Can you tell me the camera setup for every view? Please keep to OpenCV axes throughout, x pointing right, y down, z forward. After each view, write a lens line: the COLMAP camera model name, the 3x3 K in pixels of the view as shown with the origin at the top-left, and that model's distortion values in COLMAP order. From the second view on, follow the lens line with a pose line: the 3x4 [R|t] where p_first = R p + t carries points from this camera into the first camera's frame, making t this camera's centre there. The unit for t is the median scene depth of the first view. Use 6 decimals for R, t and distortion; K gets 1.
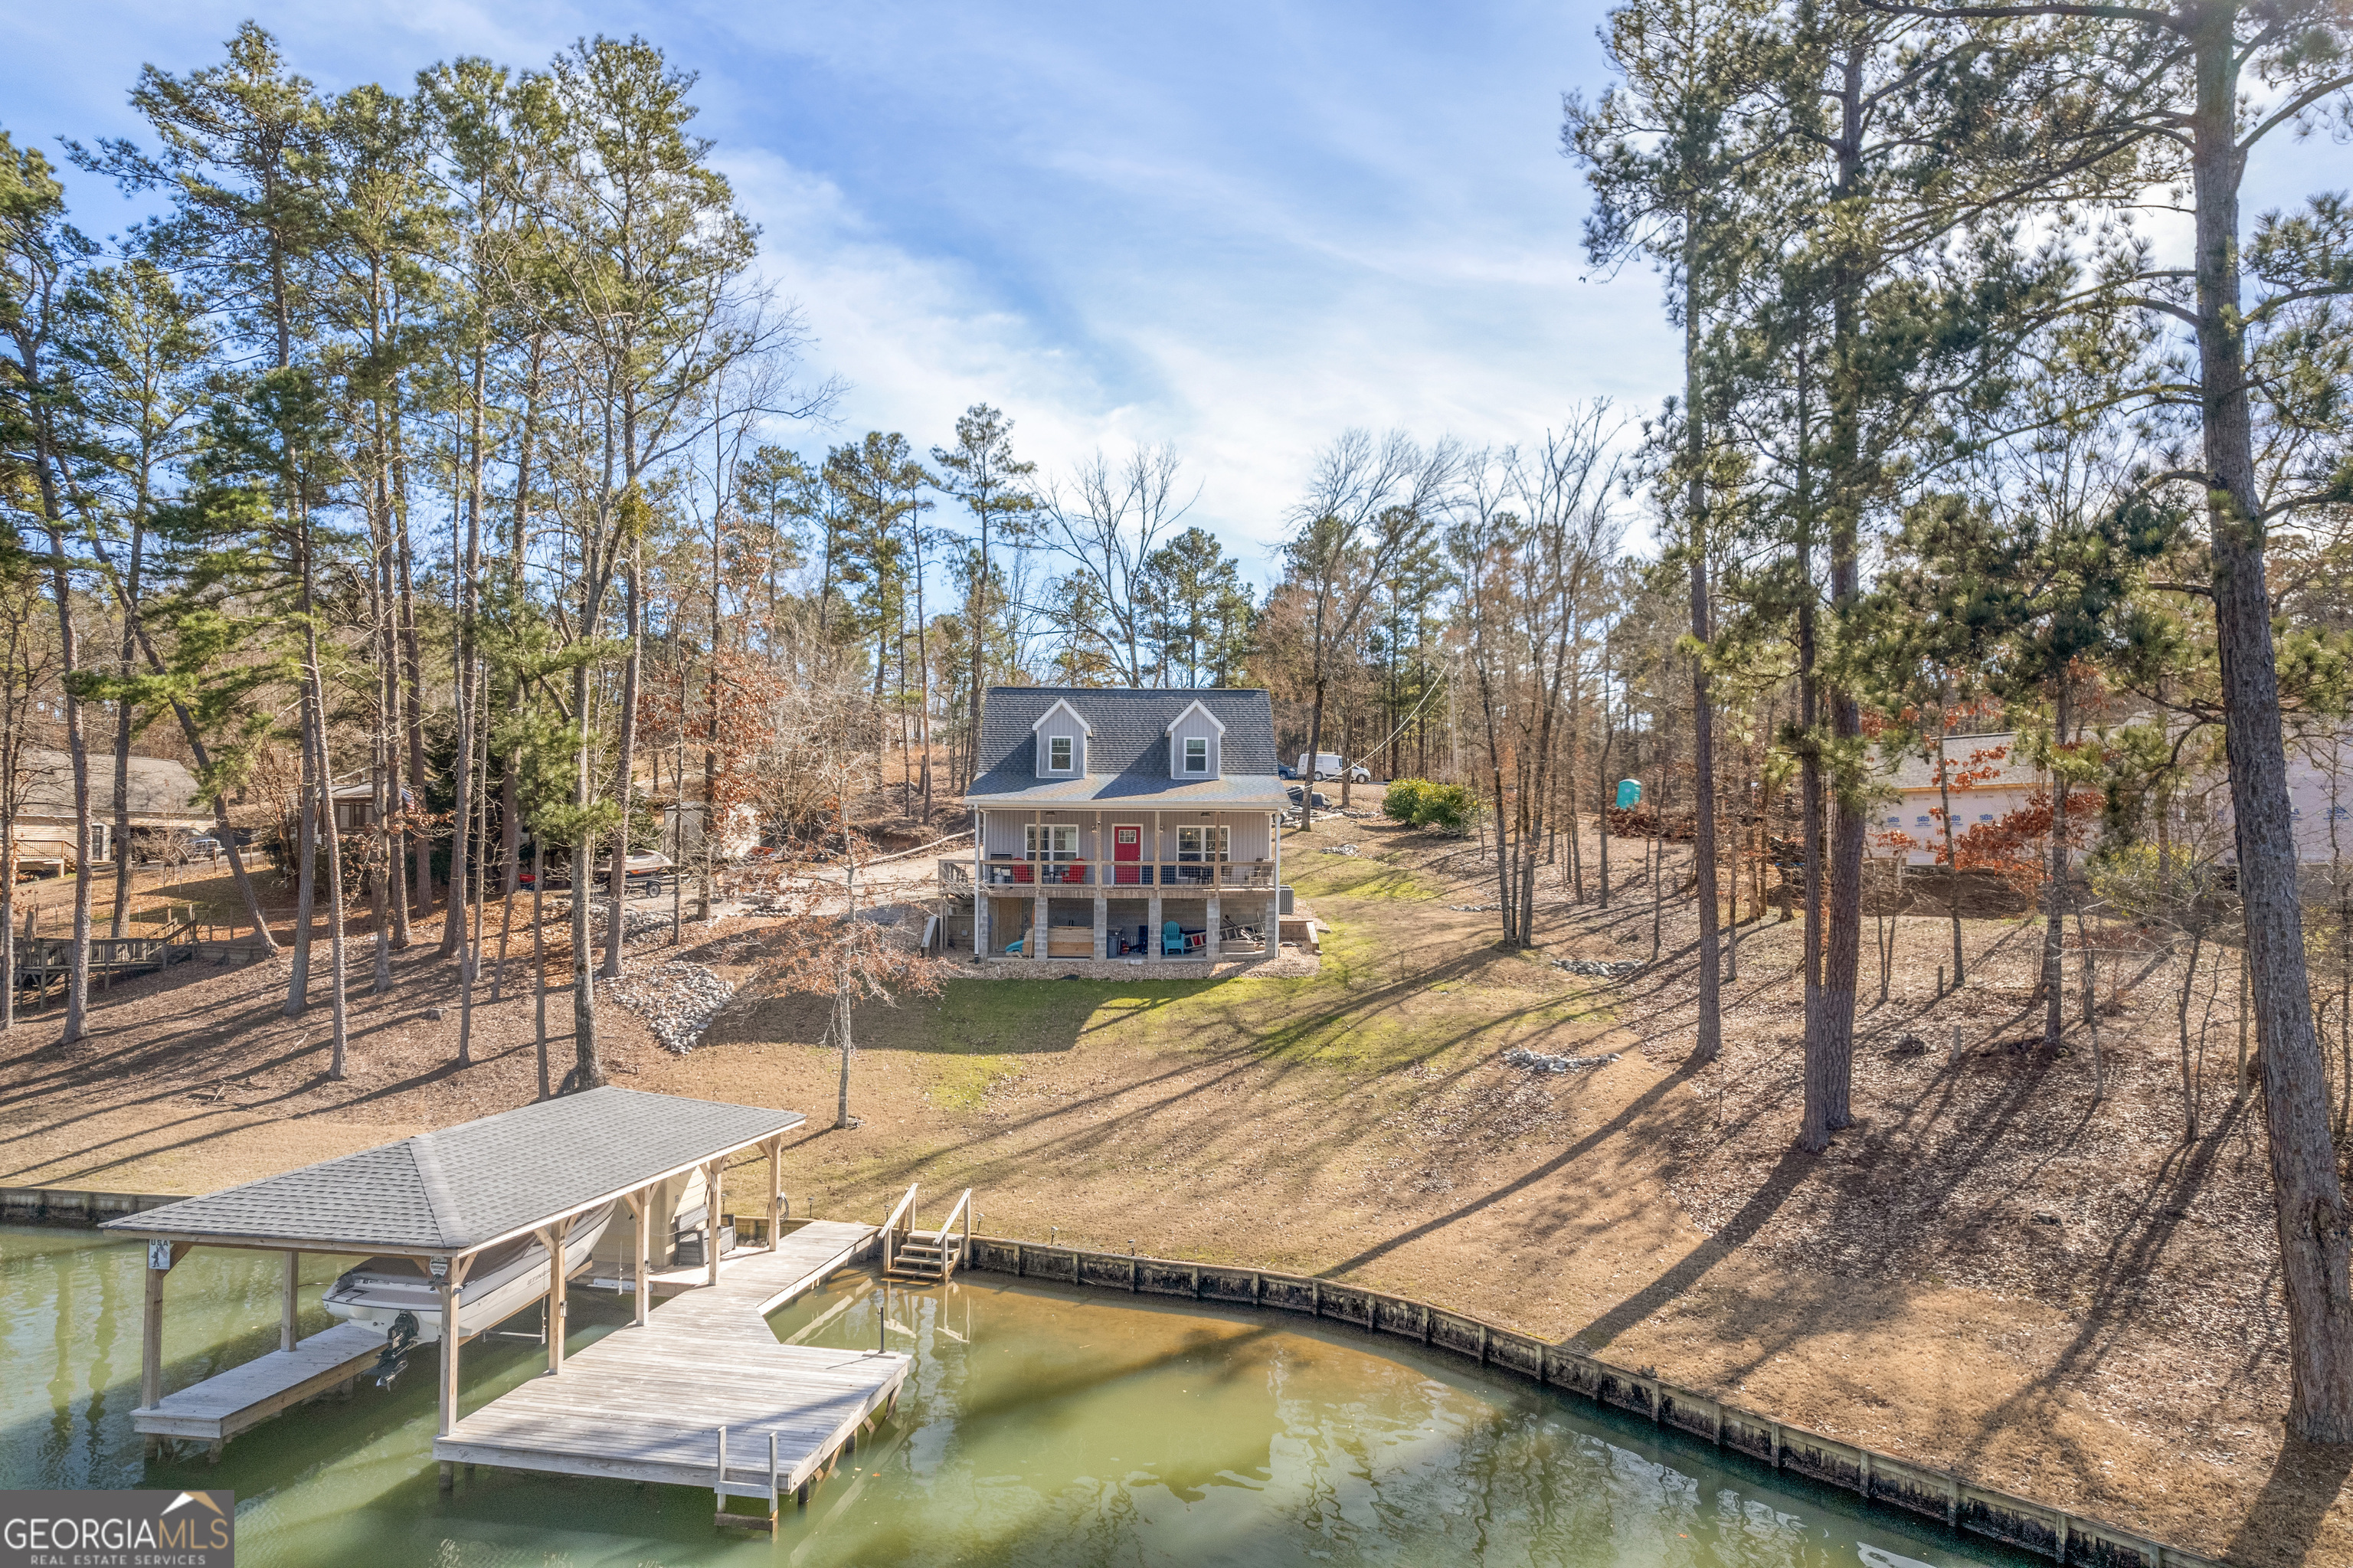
lens RADIAL K [[1486.7, 0, 1172.3], [0, 1486.7, 801.8], [0, 0, 1]] dist [-0.074387, 0.063838]
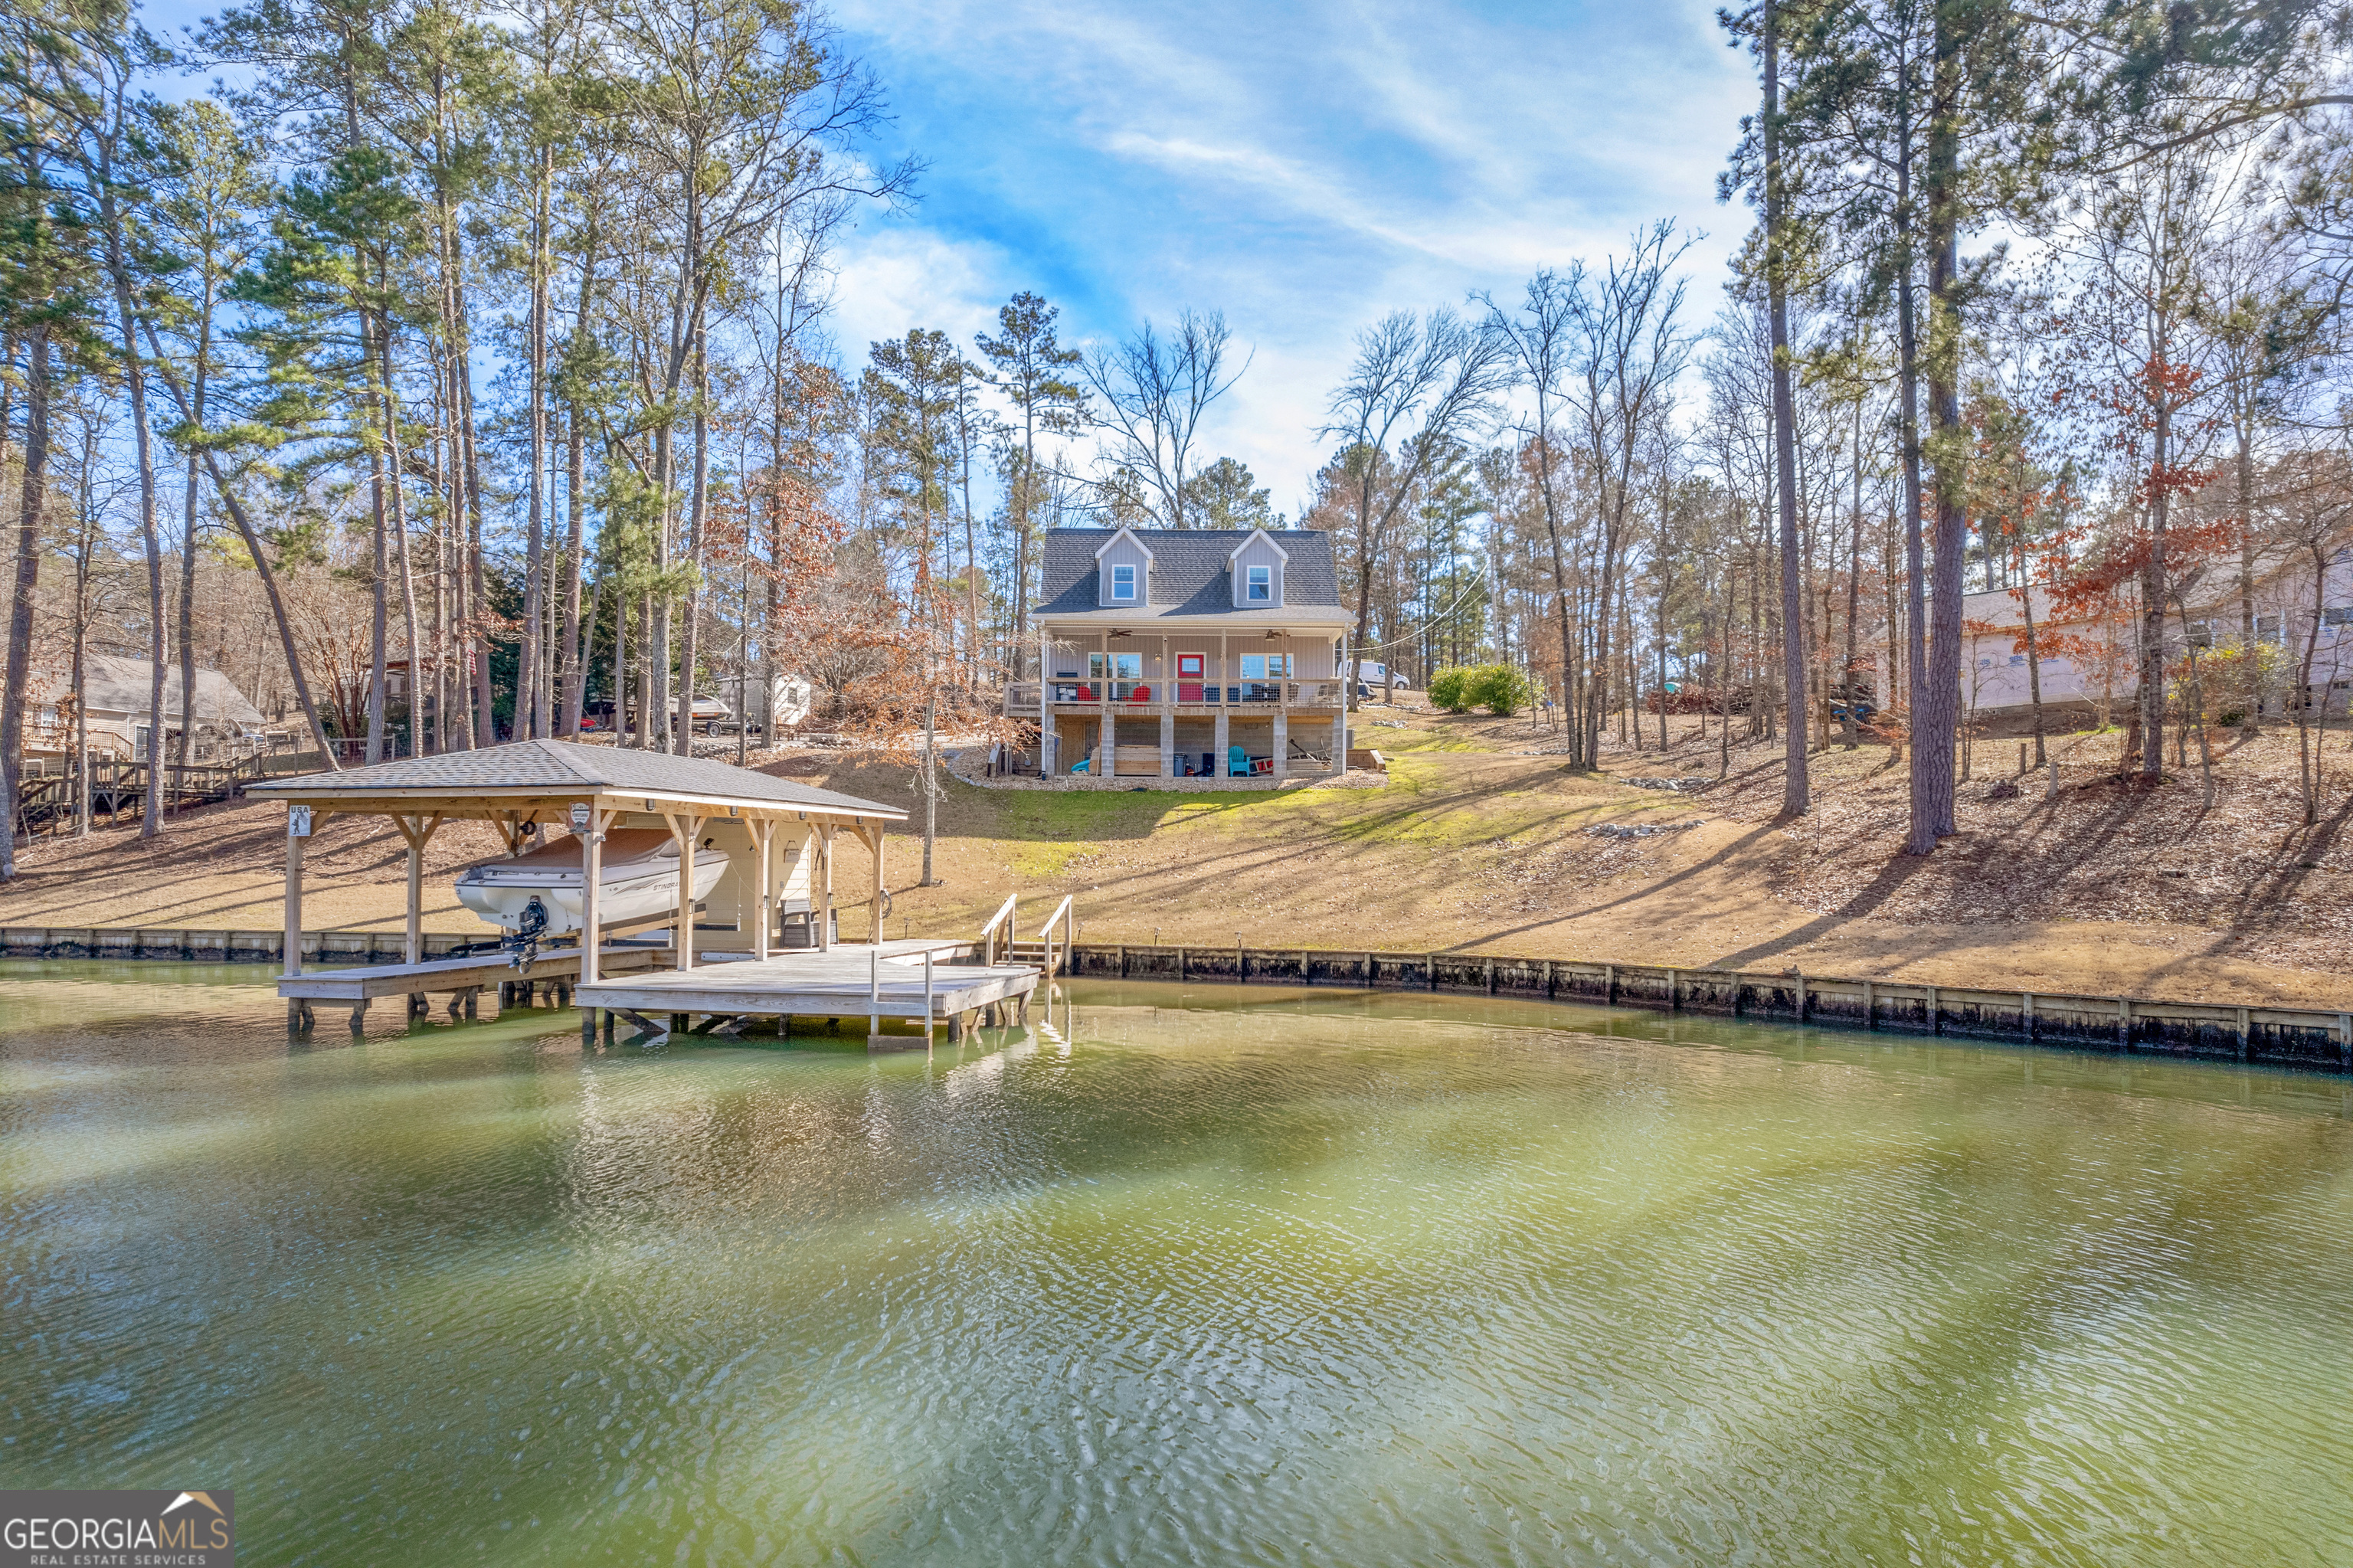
lens RADIAL K [[1486.7, 0, 1172.3], [0, 1486.7, 801.8], [0, 0, 1]] dist [-0.074387, 0.063838]
pose [[0.999951, -0.004877, -0.008576, -0.044359], [0.004884, 0.999988, 0.000757, 0.146599], [0.008572, -0.000799, 0.999963, 0.003744]]
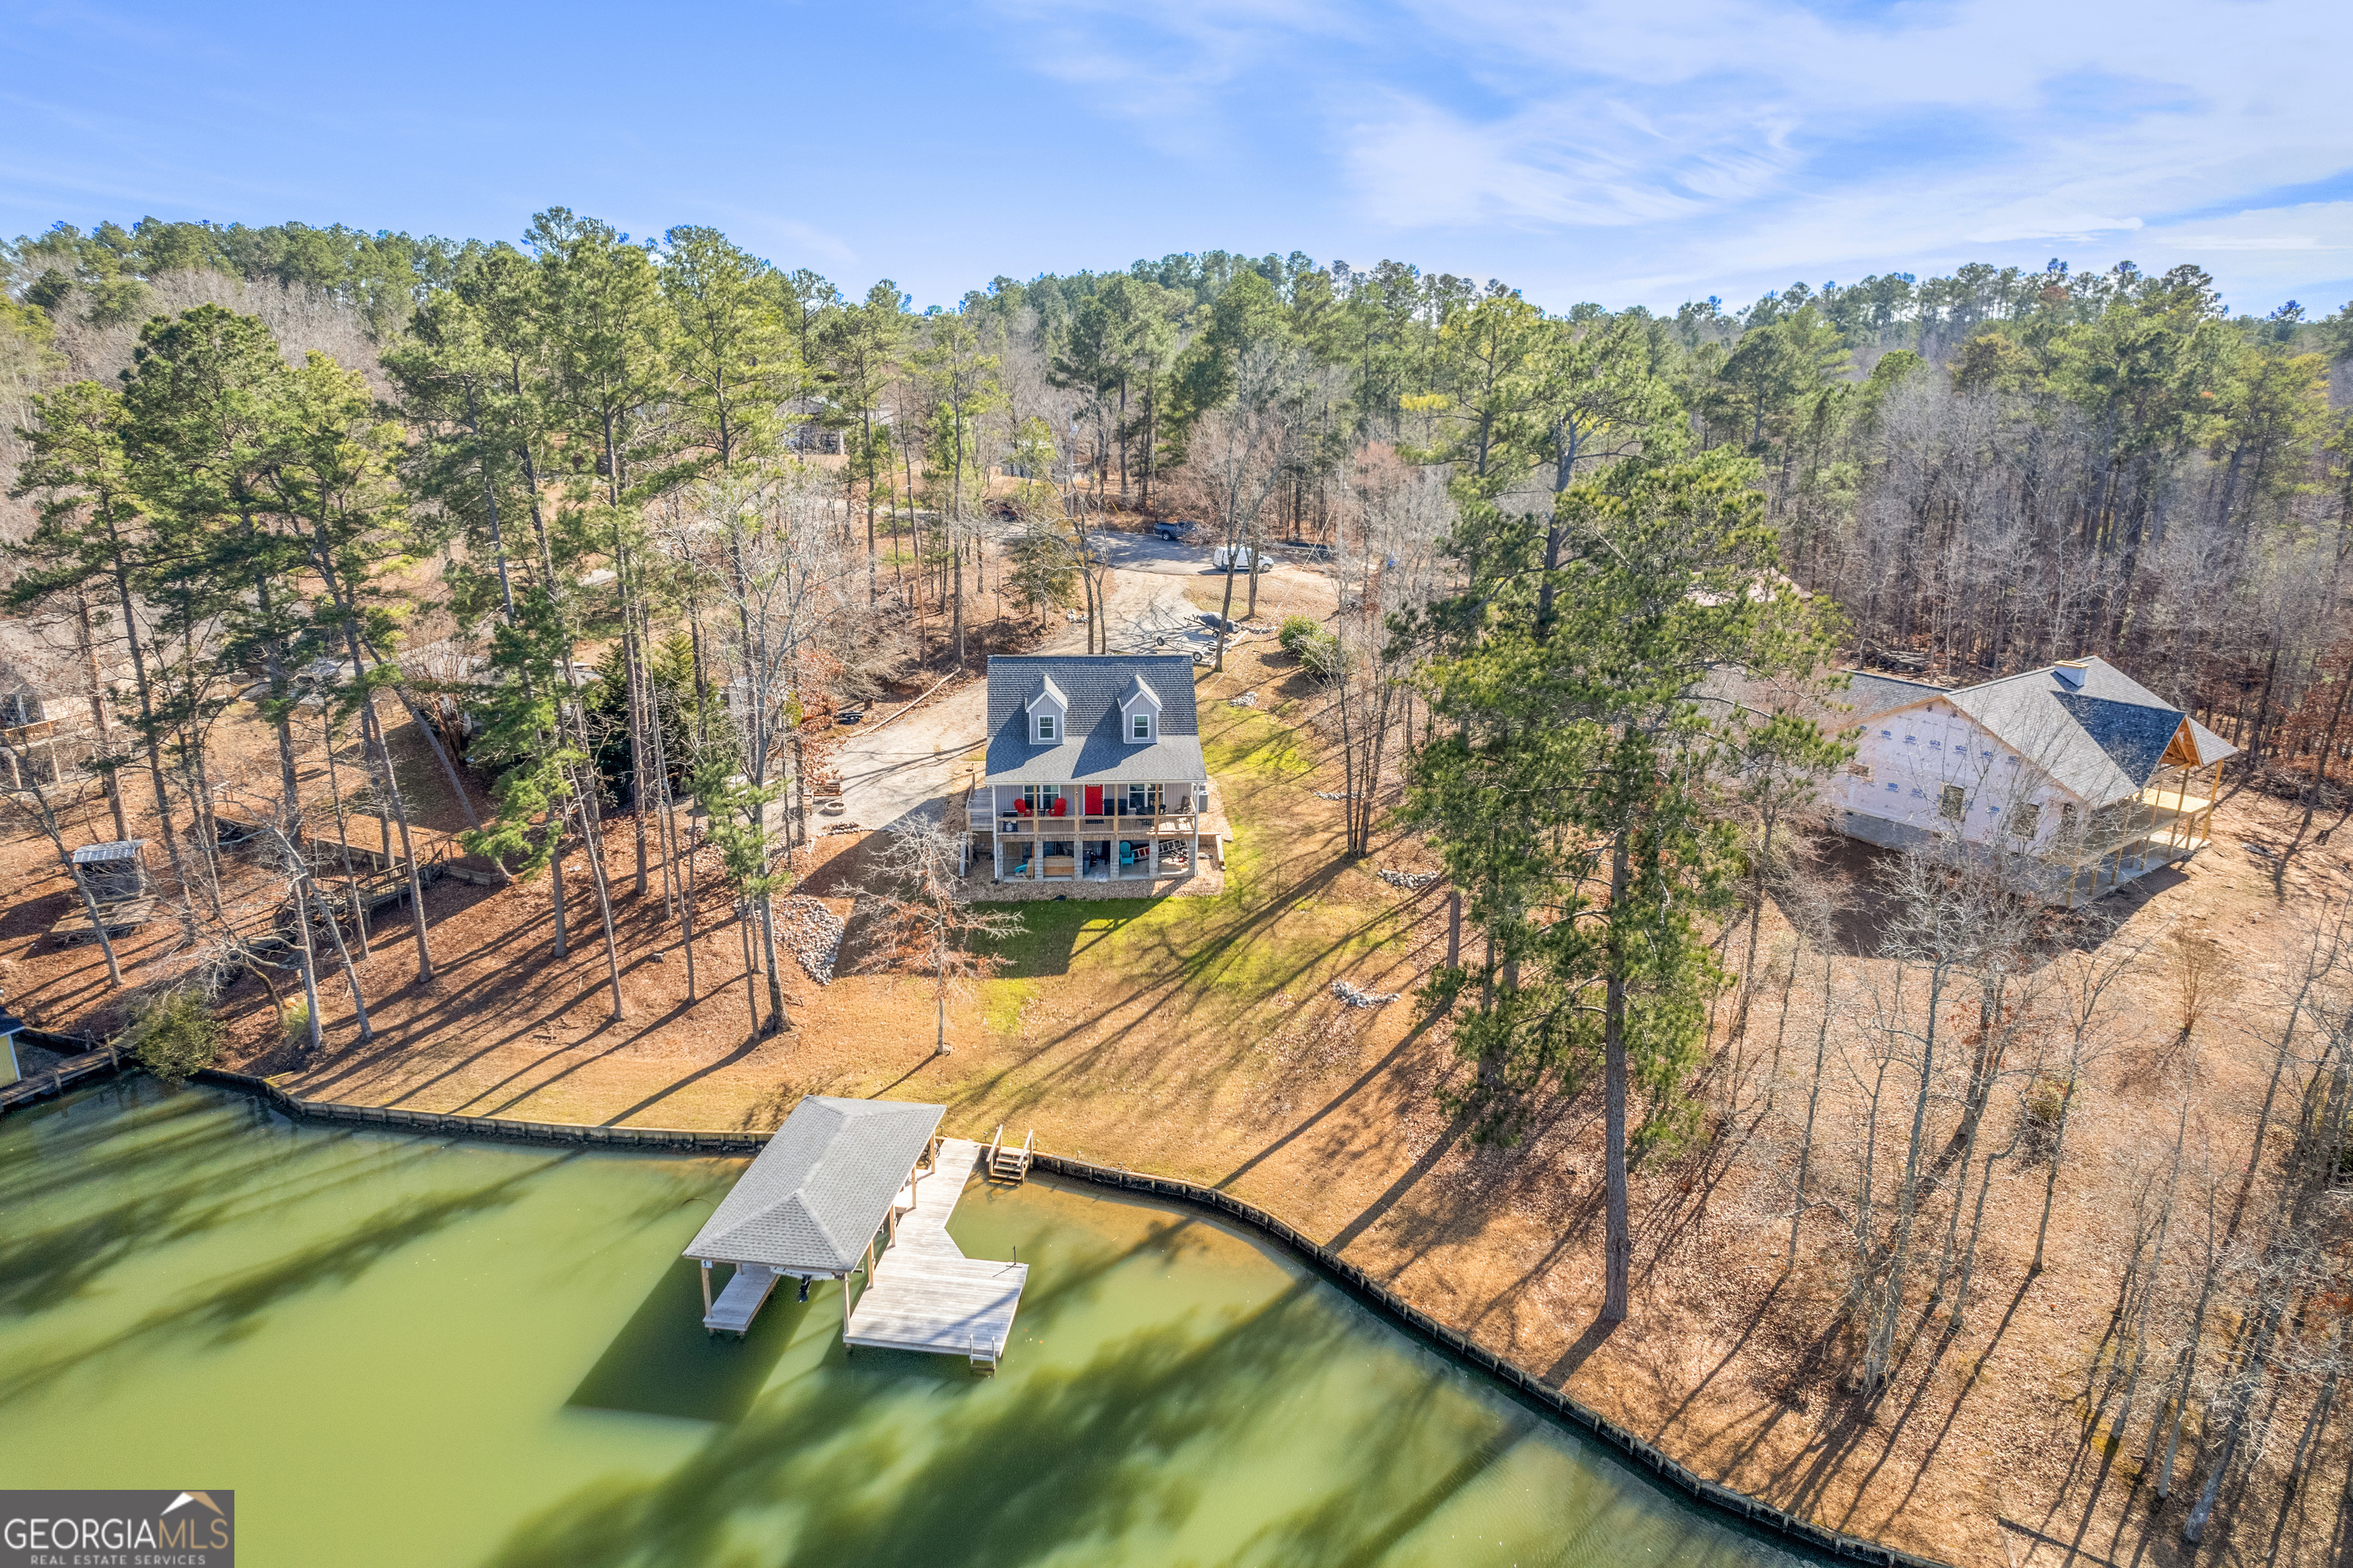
lens RADIAL K [[1436.8, 0, 1177.8], [0, 1436.8, 832.0], [0, 0, 1]] dist [-0.071002, 0.054438]
pose [[0.998333, -0.009849, 0.056878, -0.036478], [-0.010416, 0.938425, 0.345327, -0.531232], [-0.056777, -0.345344, 0.936757, -0.426693]]
